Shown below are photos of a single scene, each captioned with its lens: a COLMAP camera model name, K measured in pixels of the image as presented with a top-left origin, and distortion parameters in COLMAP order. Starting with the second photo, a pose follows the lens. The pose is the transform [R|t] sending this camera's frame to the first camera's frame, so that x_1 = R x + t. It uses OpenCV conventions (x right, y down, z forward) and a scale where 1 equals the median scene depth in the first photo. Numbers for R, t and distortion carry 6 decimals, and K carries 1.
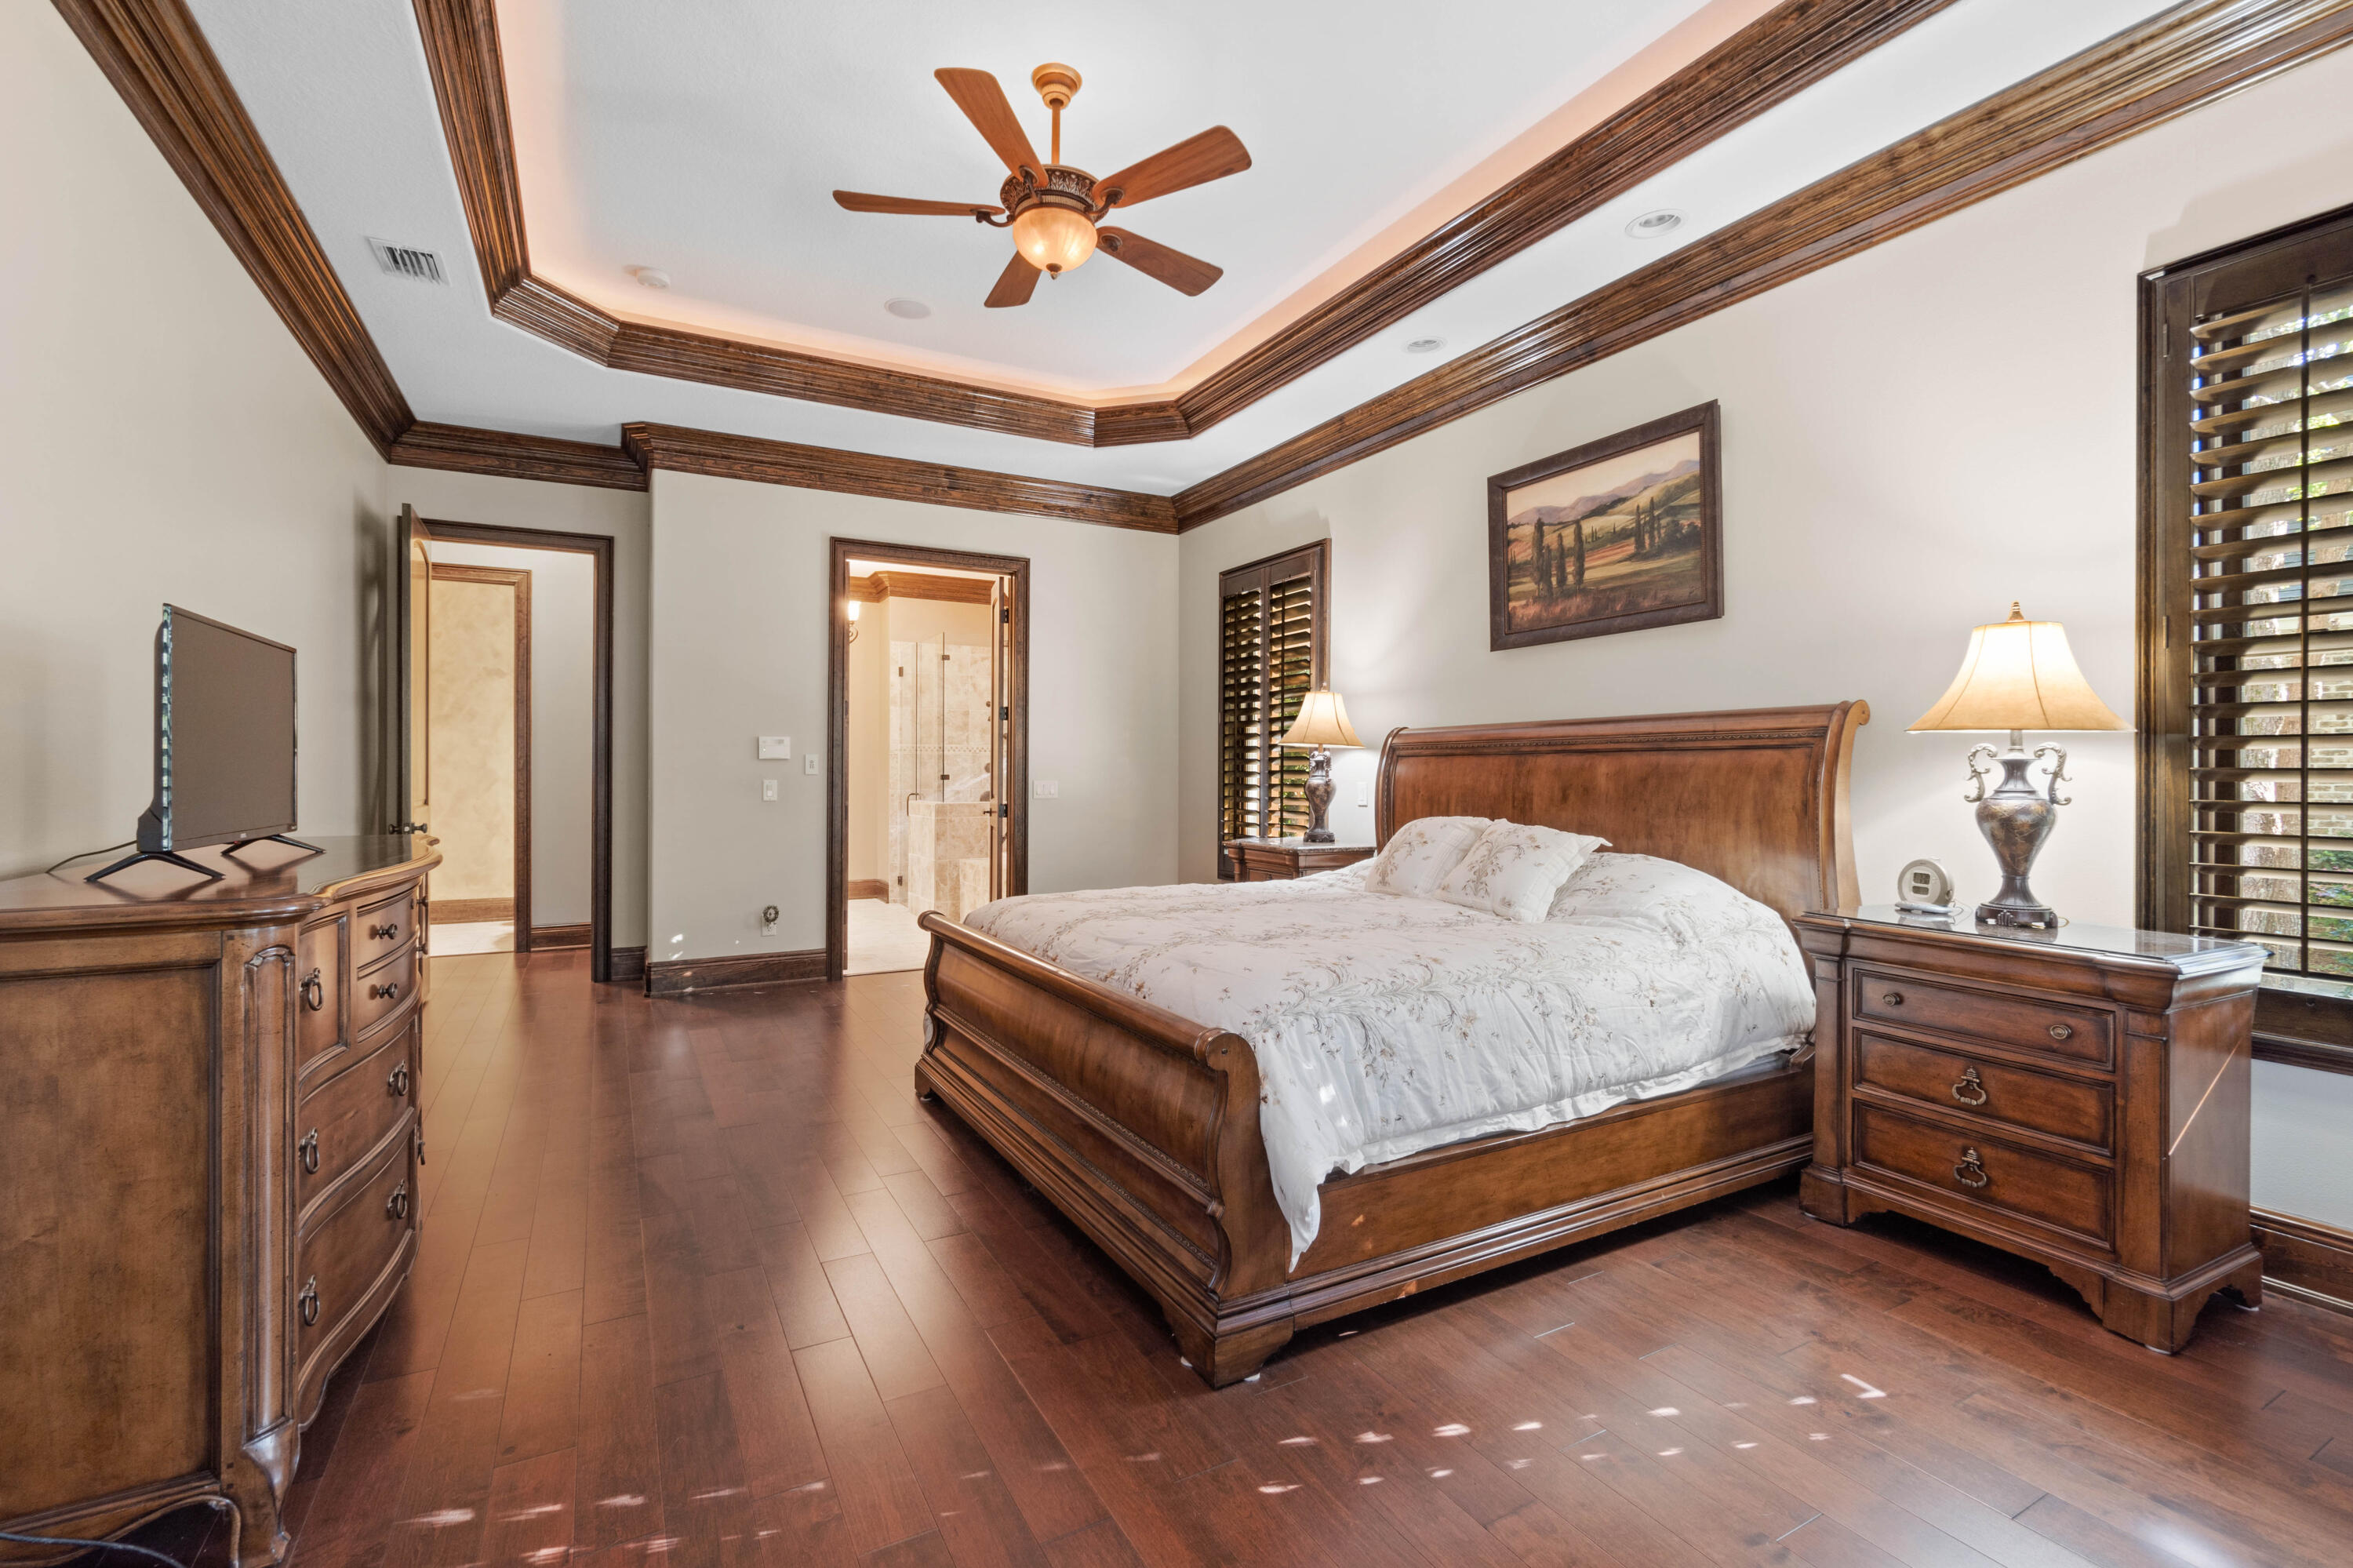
lens RADIAL K [[1032.3, 0, 1161.9], [0, 1032.3, 803.7], [0, 0, 1]] dist [0.000245, 0.000597]
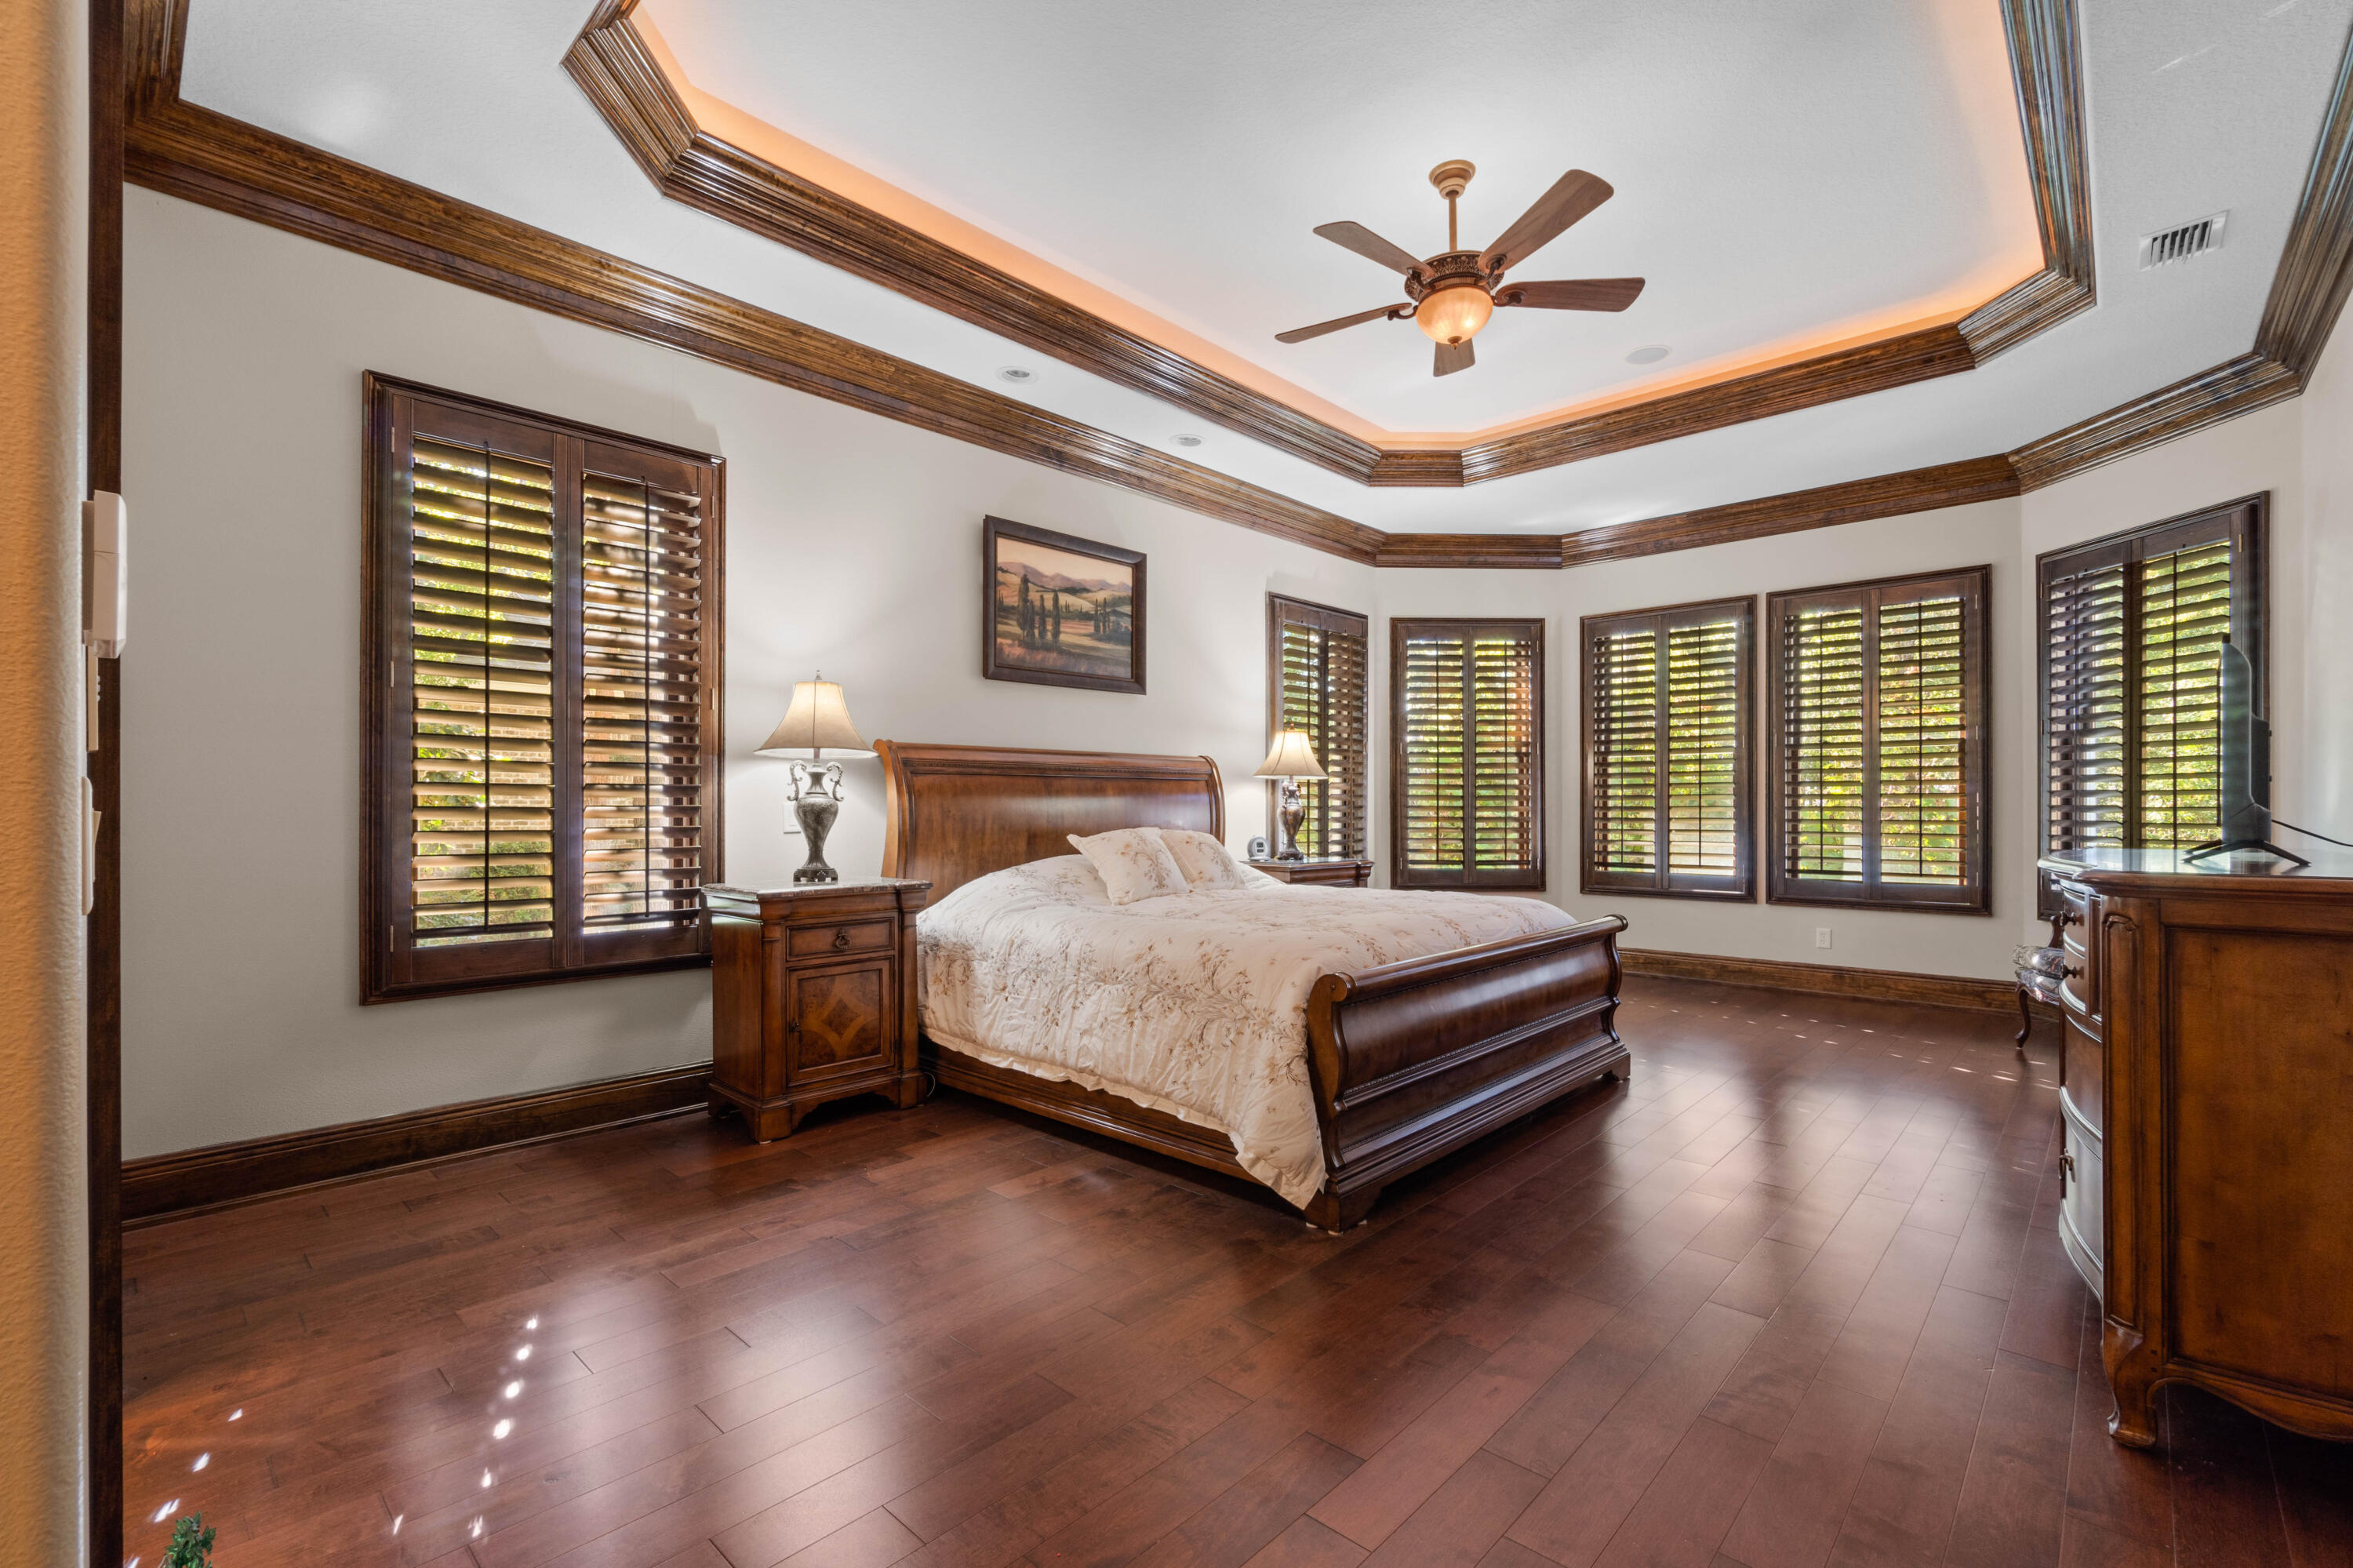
lens RADIAL K [[1032.3, 0, 1161.9], [0, 1032.3, 803.7], [0, 0, 1]] dist [0.000245, 0.000597]
pose [[-0.313996, -0.032802, 0.948857, -0.833439], [0.000169, 0.999401, 0.034605, -0.060353], [-0.949424, 0.011026, -0.313803, 1.276970]]
